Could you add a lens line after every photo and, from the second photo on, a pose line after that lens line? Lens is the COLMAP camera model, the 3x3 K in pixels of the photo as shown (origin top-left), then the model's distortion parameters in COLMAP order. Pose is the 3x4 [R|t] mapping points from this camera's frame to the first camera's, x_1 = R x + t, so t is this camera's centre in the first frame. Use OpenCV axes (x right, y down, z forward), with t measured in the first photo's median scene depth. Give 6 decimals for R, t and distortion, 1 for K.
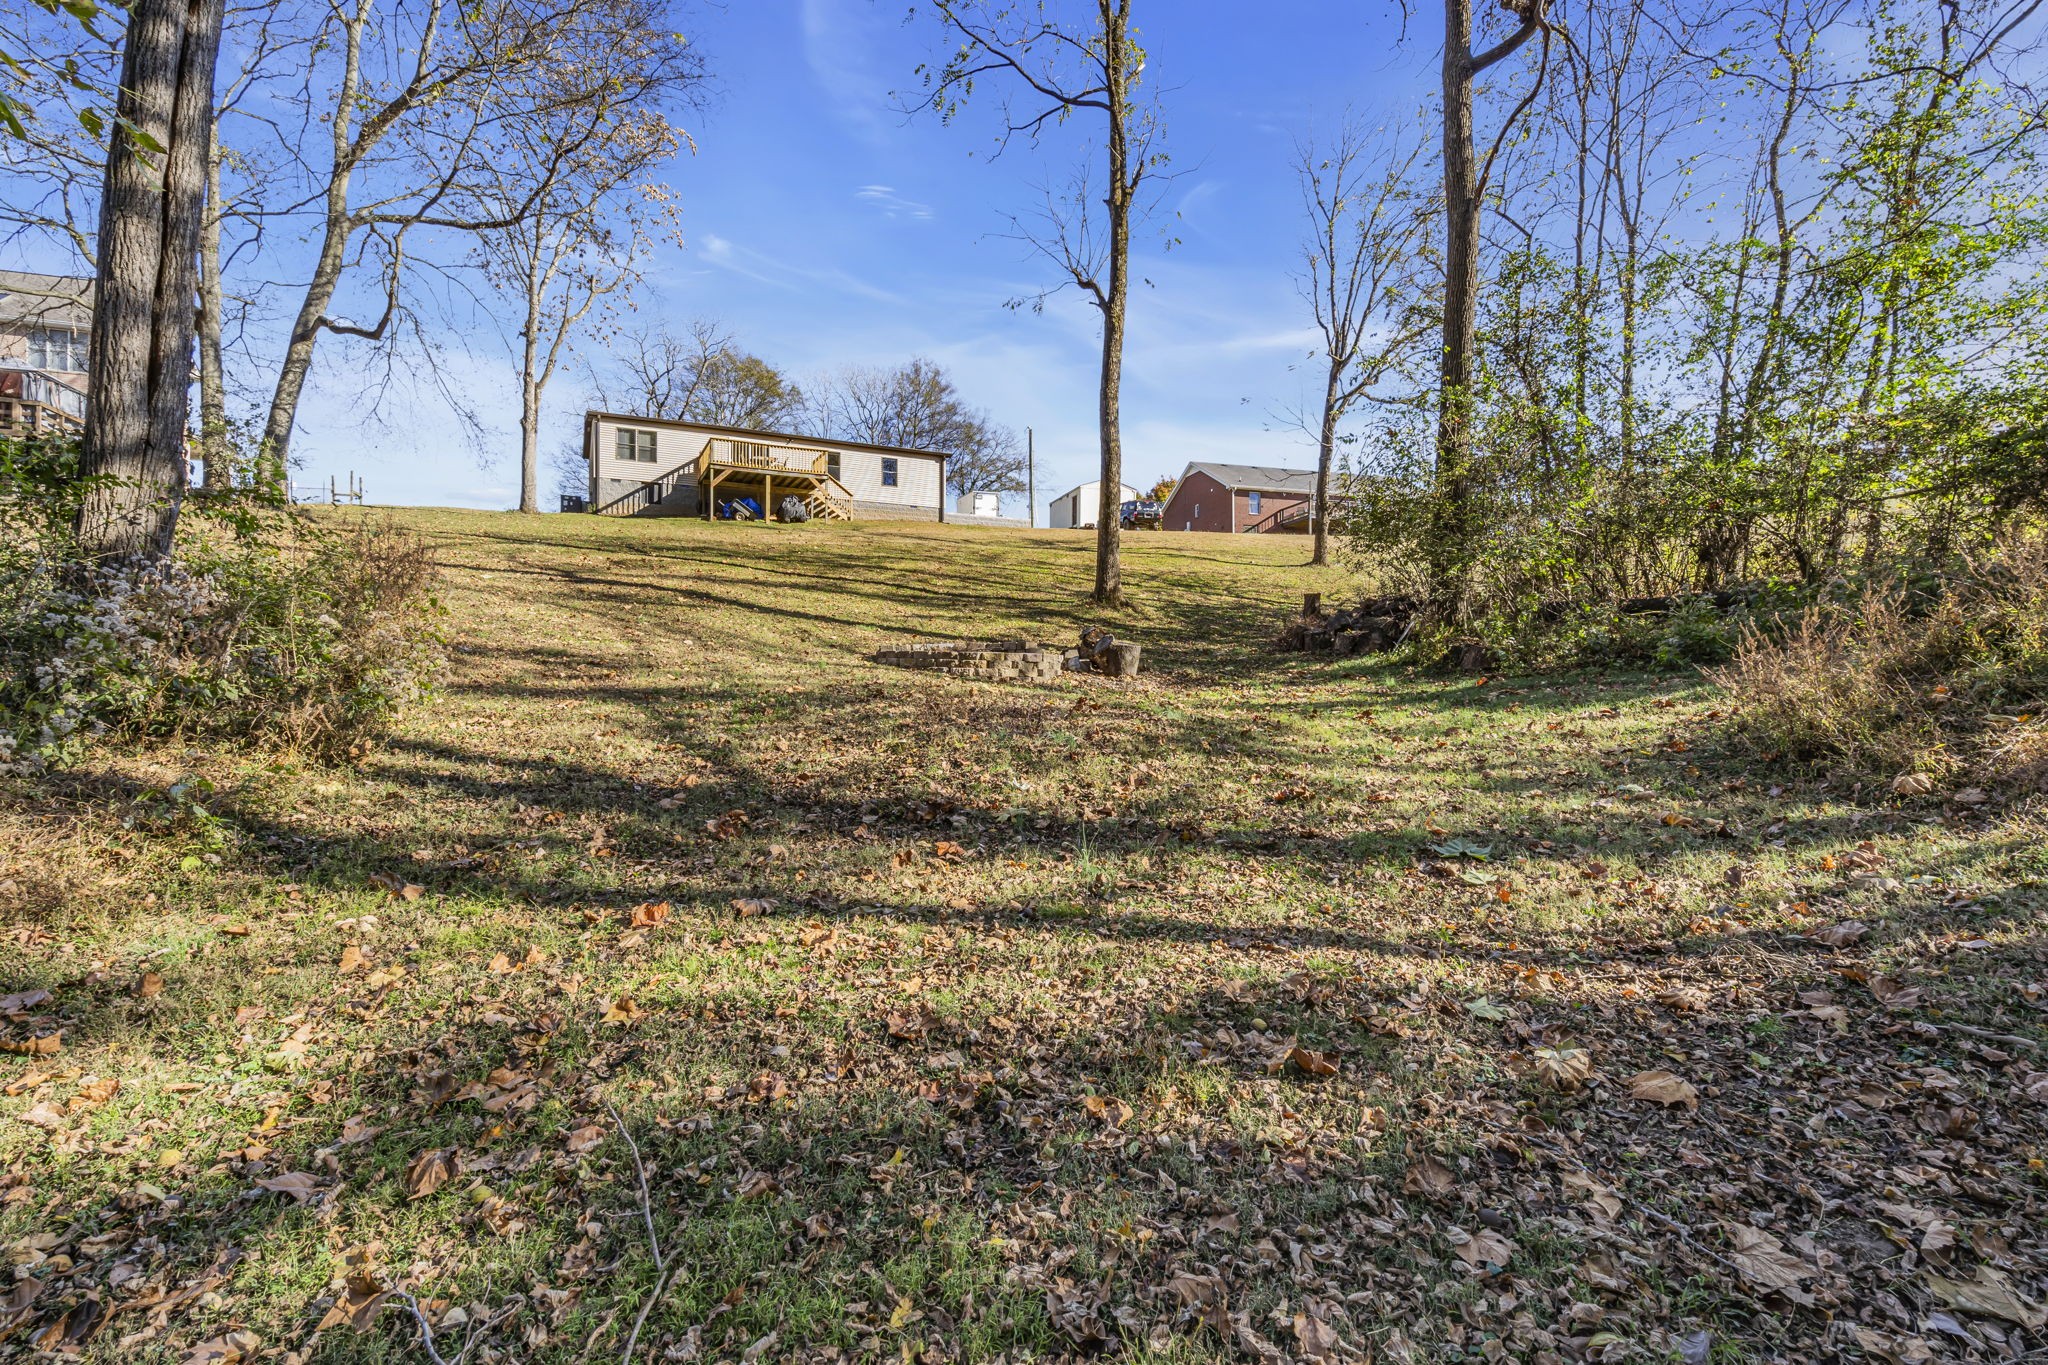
lens RADIAL K [[931.3, 0, 1028.3], [0, 931.3, 680.9], [0, 0, 1]] dist [0.000392, 0.000846]
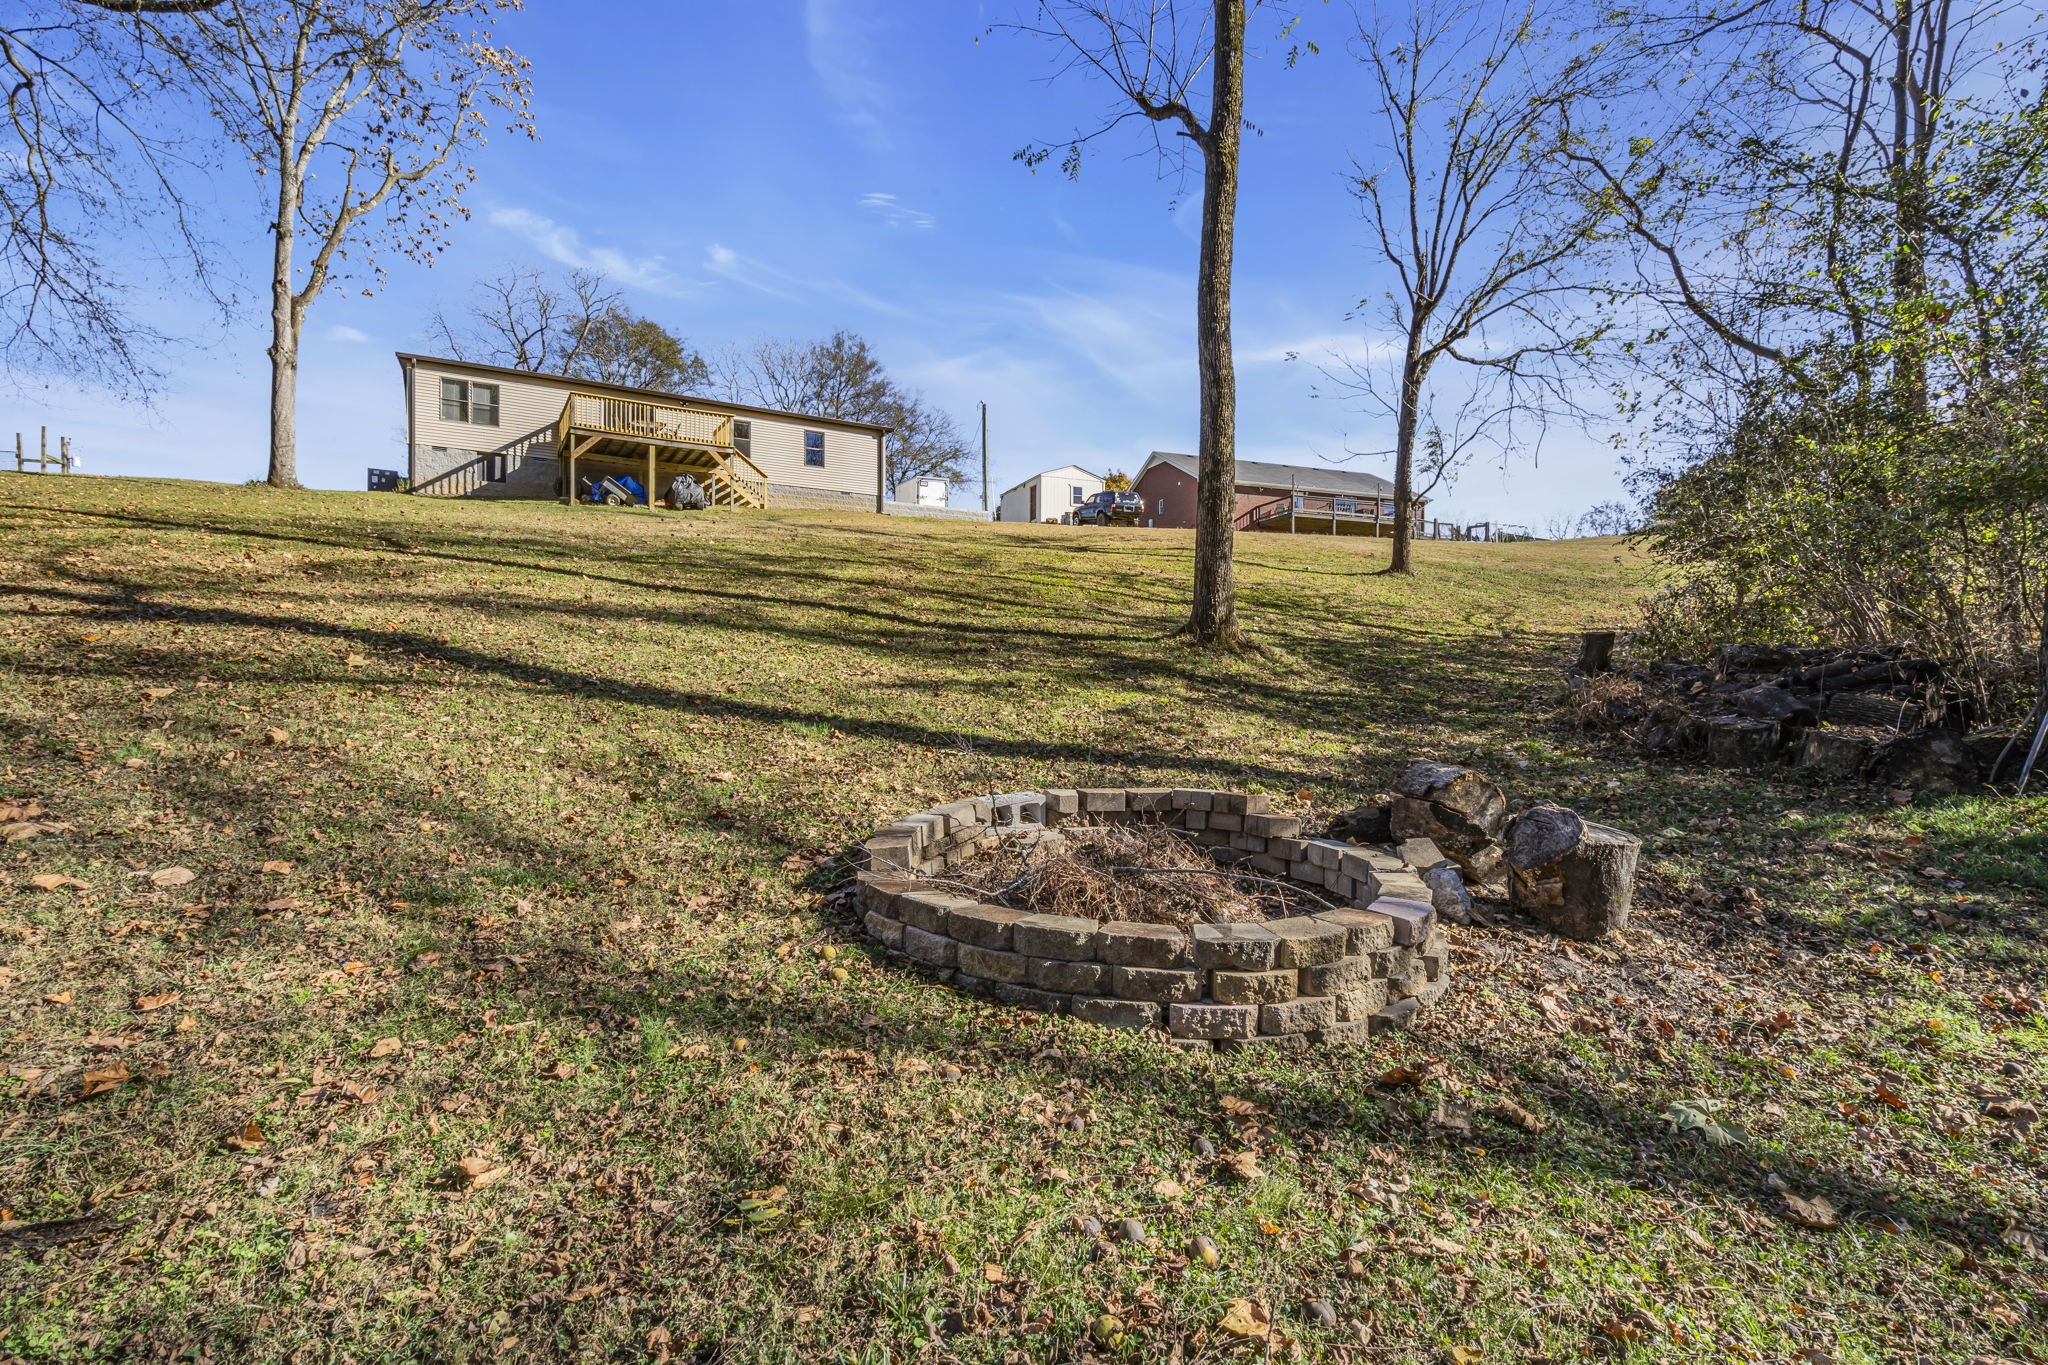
lens RADIAL K [[931.3, 0, 1028.3], [0, 931.3, 680.9], [0, 0, 1]] dist [0.000392, 0.000846]
pose [[0.996068, -0.001831, 0.088577, -0.043405], [0.001701, 0.999997, 0.001544, -0.031422], [-0.088580, -0.001387, 0.996068, 0.220802]]
